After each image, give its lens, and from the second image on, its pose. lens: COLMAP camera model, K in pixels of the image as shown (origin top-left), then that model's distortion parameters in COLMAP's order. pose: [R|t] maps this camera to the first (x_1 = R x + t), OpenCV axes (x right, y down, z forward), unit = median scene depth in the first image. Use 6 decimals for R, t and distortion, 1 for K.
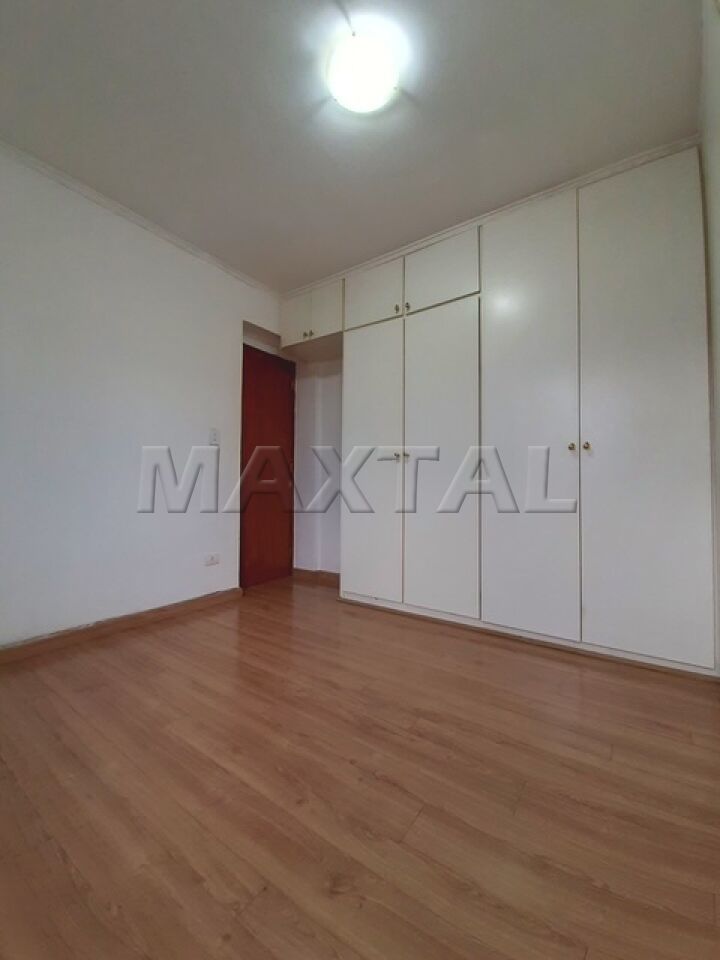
lens RADIAL K [[377.4, 0, 370.5], [0, 377.4, 474.8], [0, 0, 1]] dist [-0.007370, -0.004931]
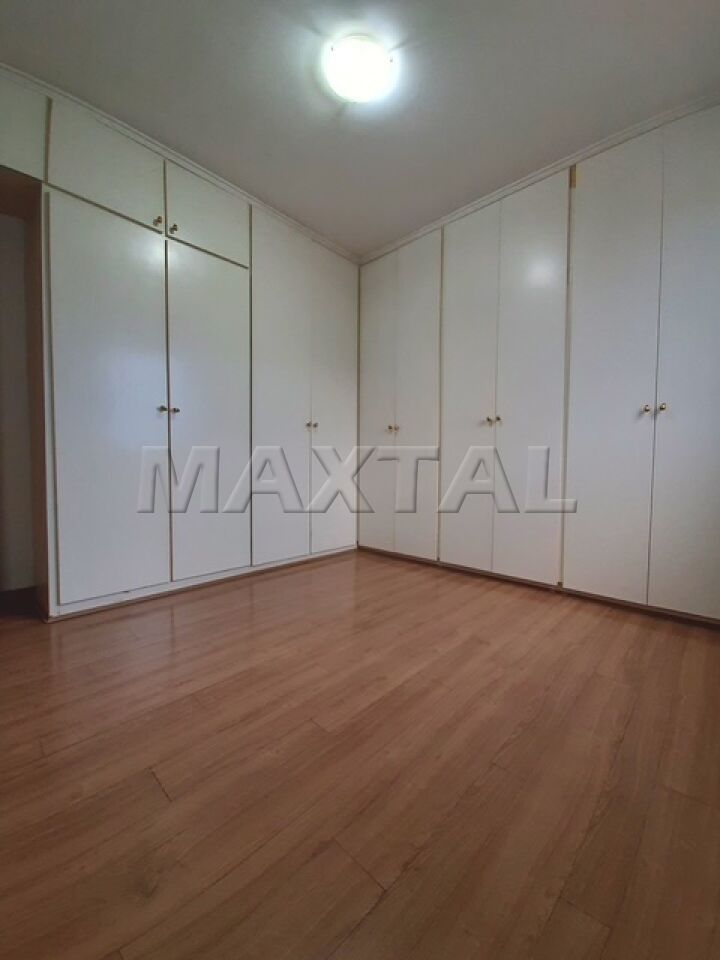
lens RADIAL K [[377.4, 0, 366.2], [0, 377.4, 486.8], [0, 0, 1]] dist [-0.007370, -0.004931]
pose [[0.152274, -0.069661, 0.985880, -1.113053], [-0.045385, 0.995968, 0.077384, 0.053172], [-0.987296, -0.056528, 0.148499, 0.694904]]
